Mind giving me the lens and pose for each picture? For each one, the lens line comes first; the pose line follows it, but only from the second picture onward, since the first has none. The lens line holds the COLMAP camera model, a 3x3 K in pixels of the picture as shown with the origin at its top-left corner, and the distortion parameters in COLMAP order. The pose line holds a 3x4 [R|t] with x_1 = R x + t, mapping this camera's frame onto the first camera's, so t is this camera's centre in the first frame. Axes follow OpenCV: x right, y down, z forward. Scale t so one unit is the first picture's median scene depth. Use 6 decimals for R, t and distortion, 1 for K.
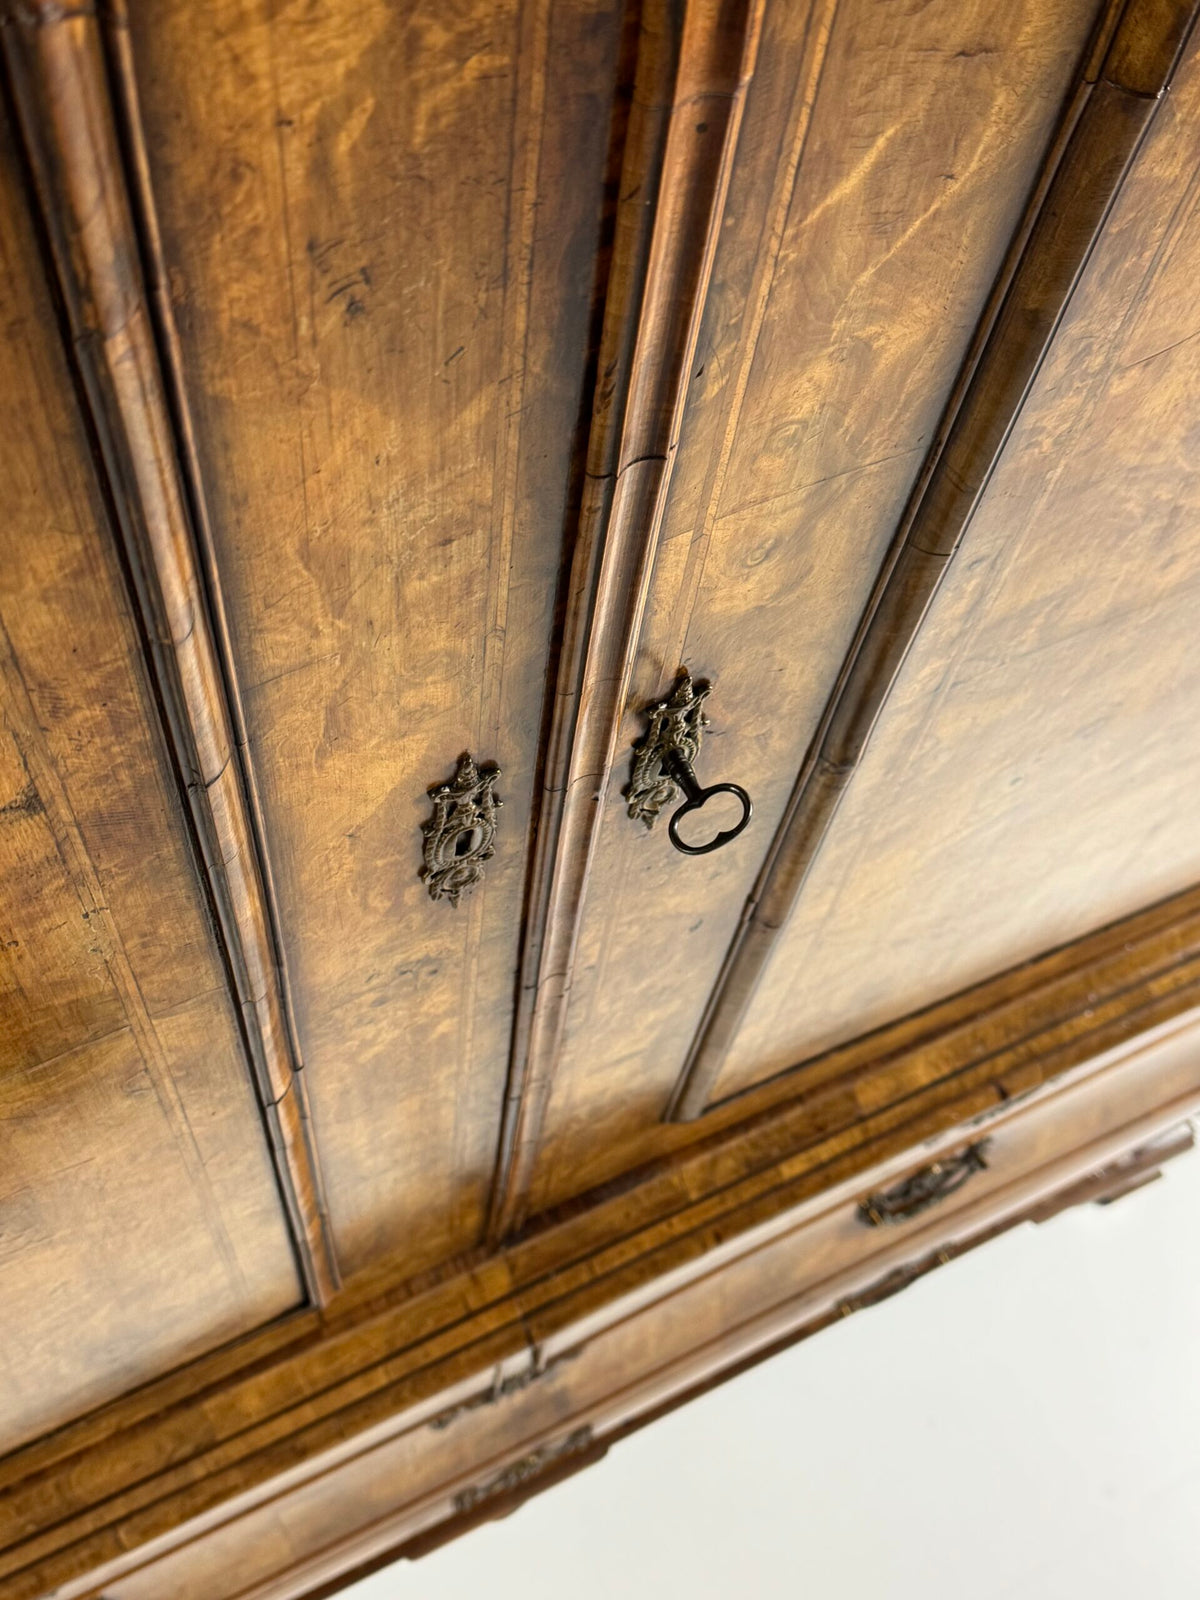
lens RADIAL K [[1749.5, 0, 602.2], [0, 1749.5, 777.0], [0, 0, 1]] dist [0.083568, 0.000000]
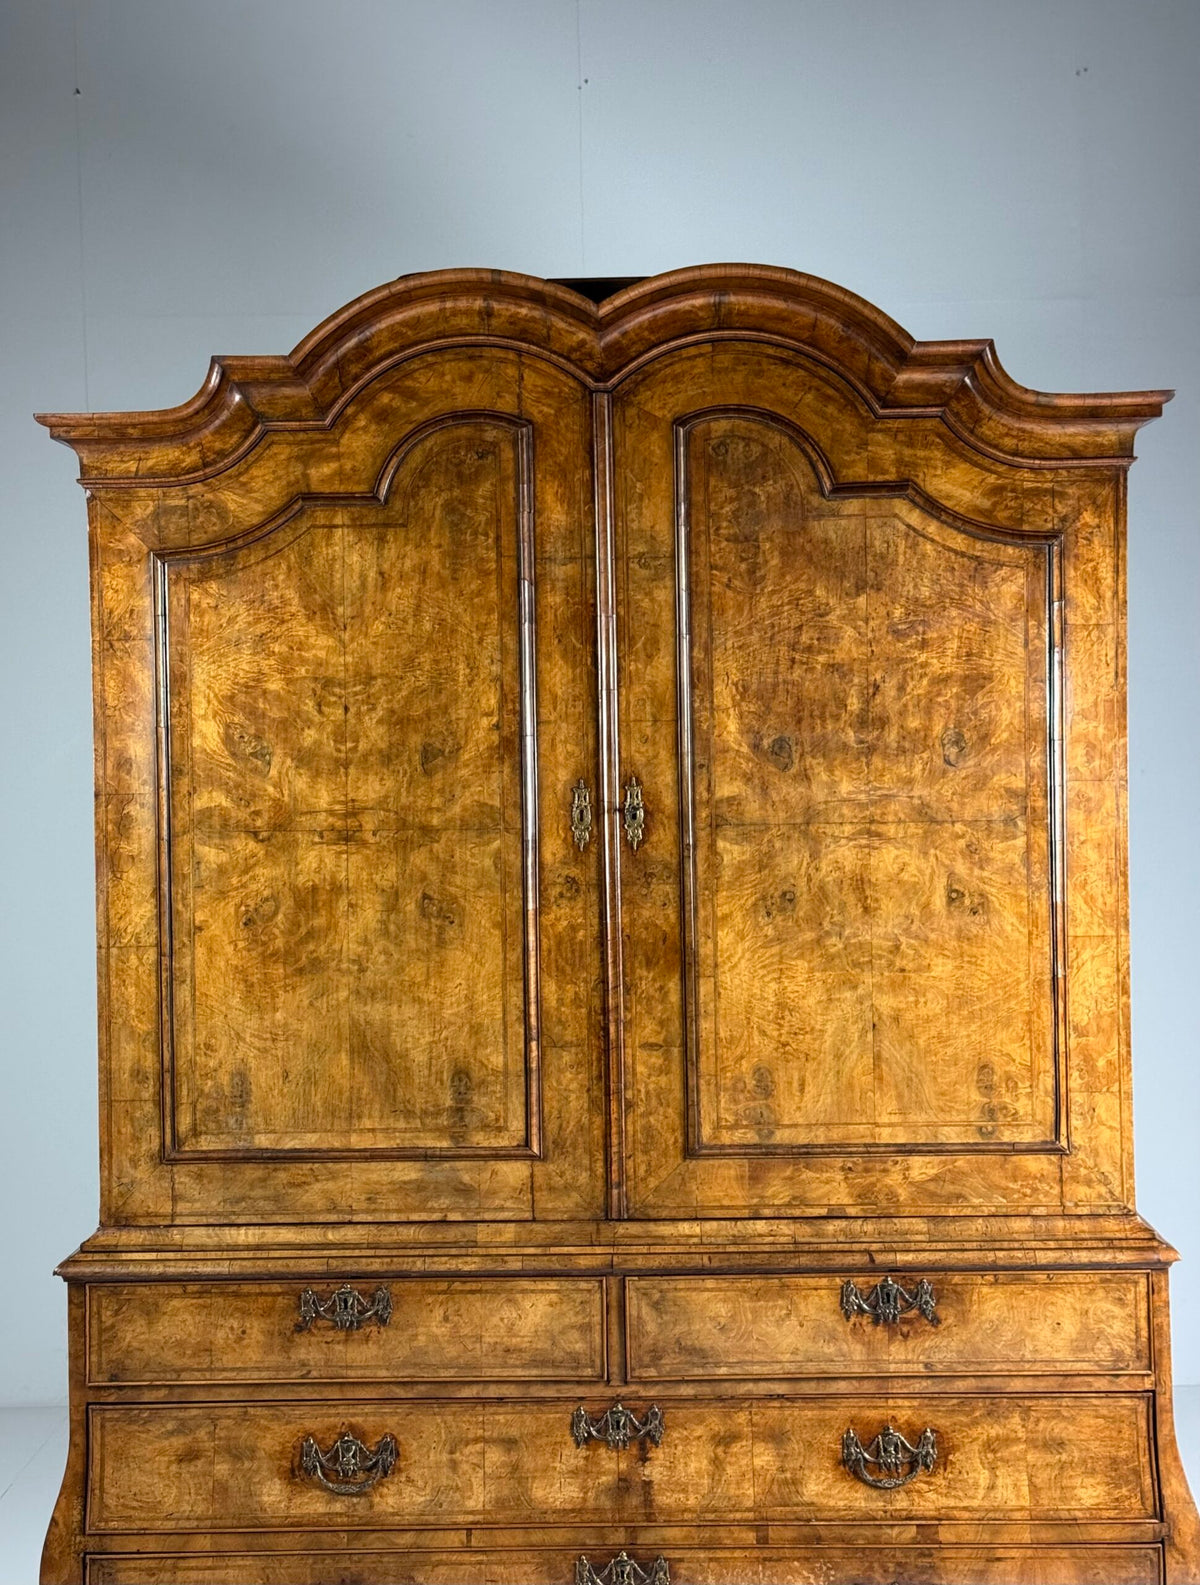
lens RADIAL K [[2166.9, 0, 603.6], [0, 2166.9, 811.9], [0, 0, 1]] dist [0.126038, 0.000000]
pose [[0.873665, -0.084377, -0.479156, 3.833302], [-0.373673, 0.514328, -0.771904, 6.262052], [0.311575, 0.853432, 0.417821, -1.885638]]
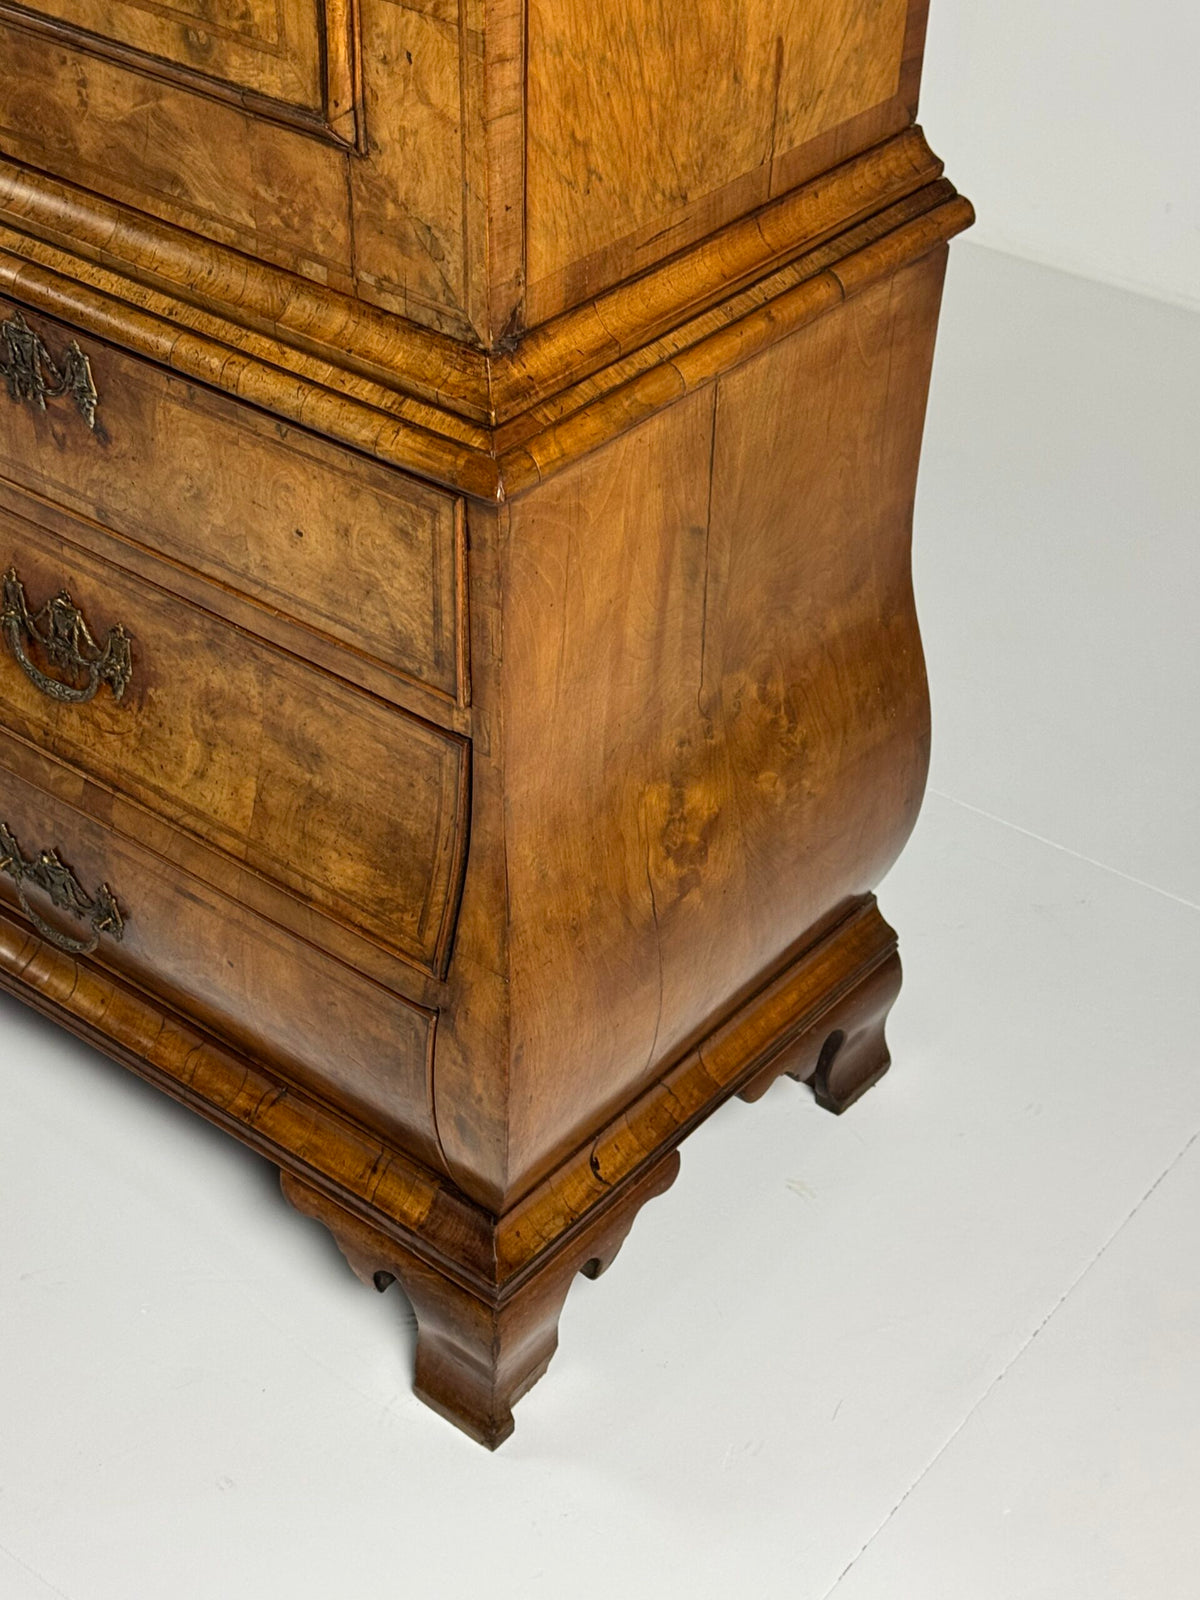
lens RADIAL K [[2375.5, 0, 584.9], [0, 2375.5, 792.9], [0, 0, 1]] dist [0.134697, 0.000000]
pose [[0.404095, 0.491637, -0.771362, 4.552952], [-0.794263, 0.606867, -0.029298, 0.423692], [0.453710, 0.624504, 0.635721, 1.652618]]
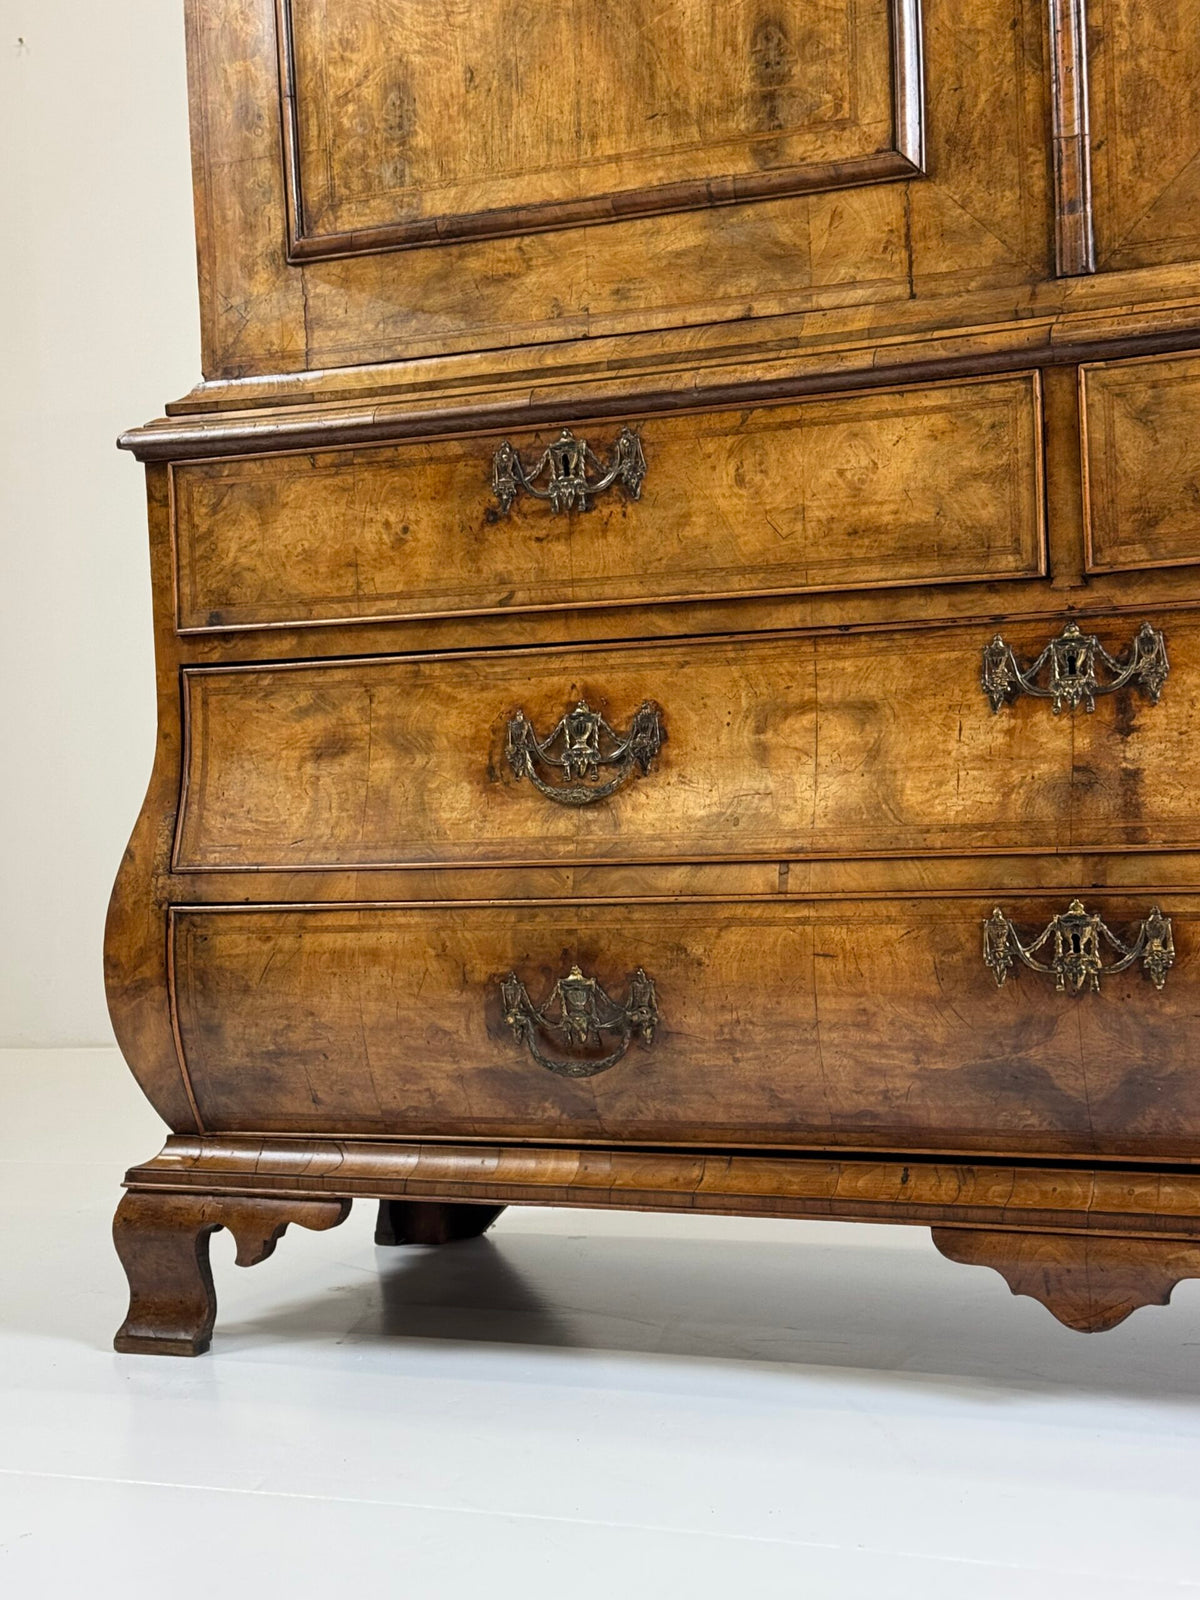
lens RADIAL K [[2235.2, 0, 606.3], [0, 2235.2, 792.2], [0, 0, 1]] dist [0.128914, 0.000000]
pose [[0.624183, -0.102836, -0.774481, 2.482003], [-0.630885, 0.518388, -0.577285, 4.241099], [0.460847, 0.848940, 0.258691, 2.153839]]
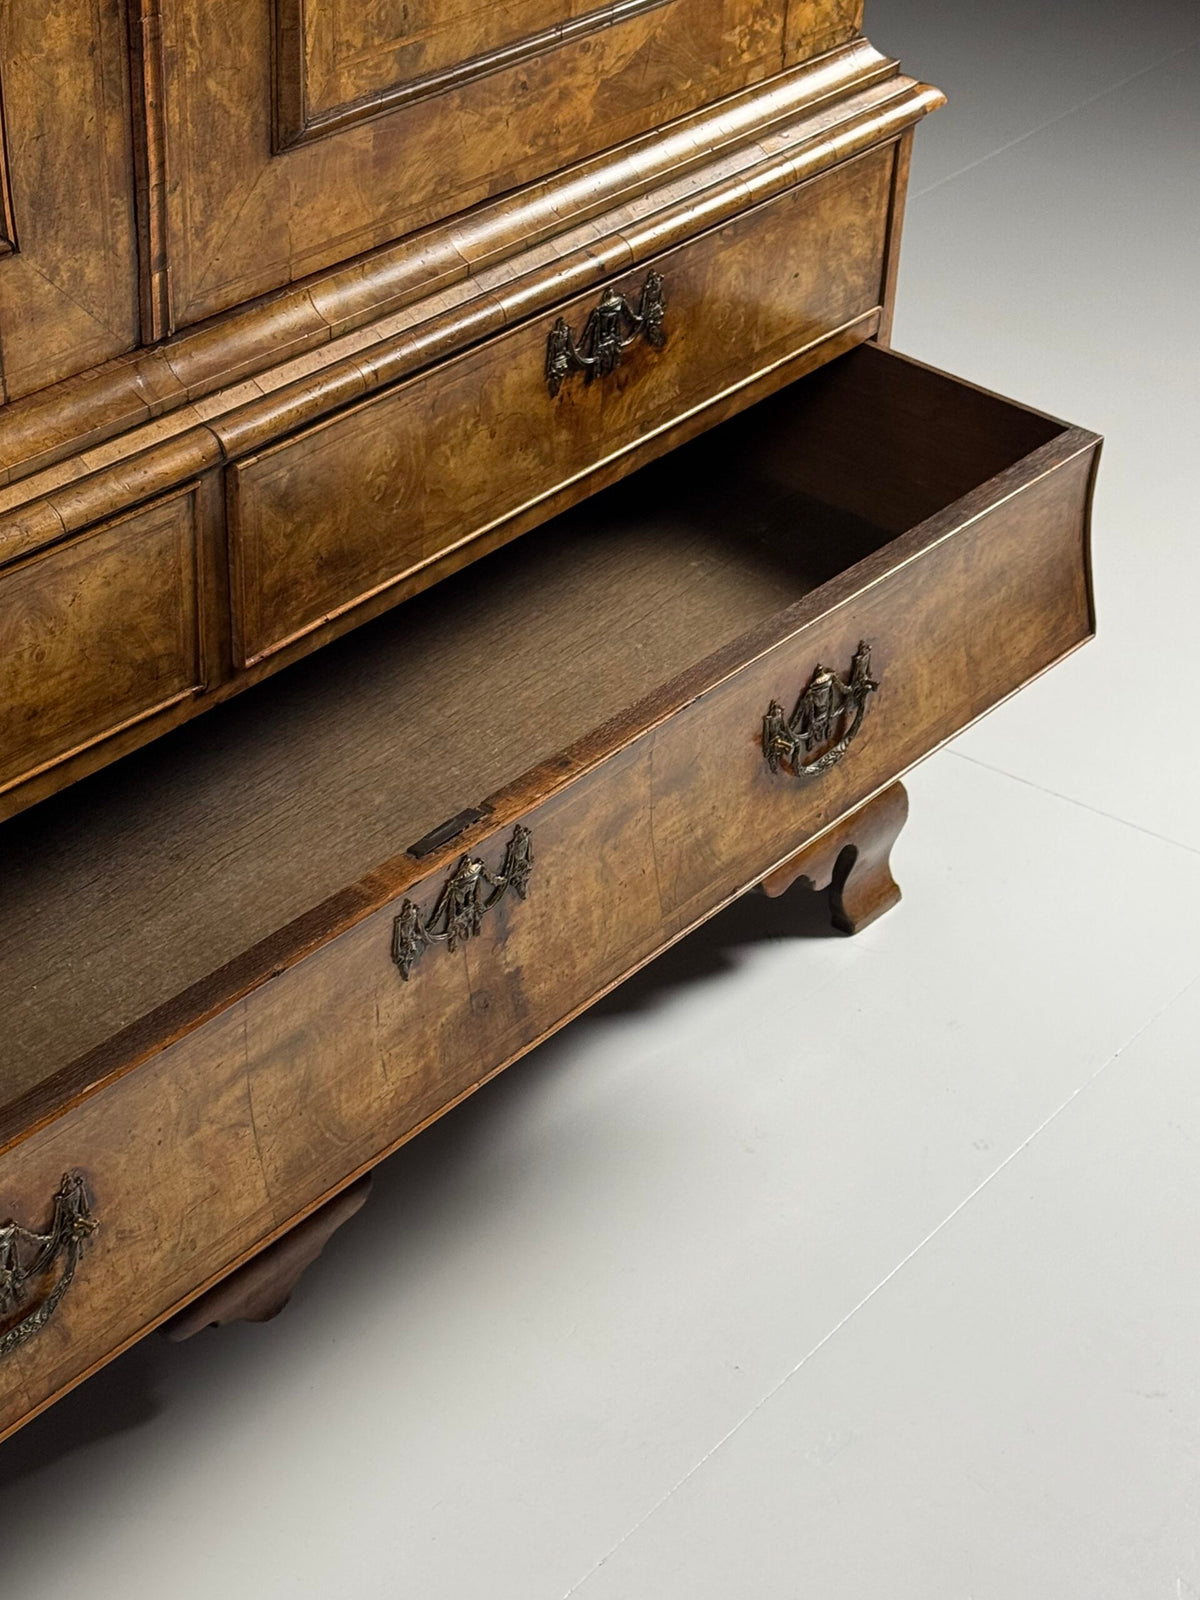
lens RADIAL K [[2965.7, 0, 602.2], [0, 2965.7, 771.3], [0, 0, 1]] dist [0.182468, 0.000000]
pose [[0.911064, -0.260256, 0.319732, -1.190003], [0.374215, 0.847484, -0.376475, 3.317828], [-0.172988, 0.462641, 0.869505, -1.017209]]
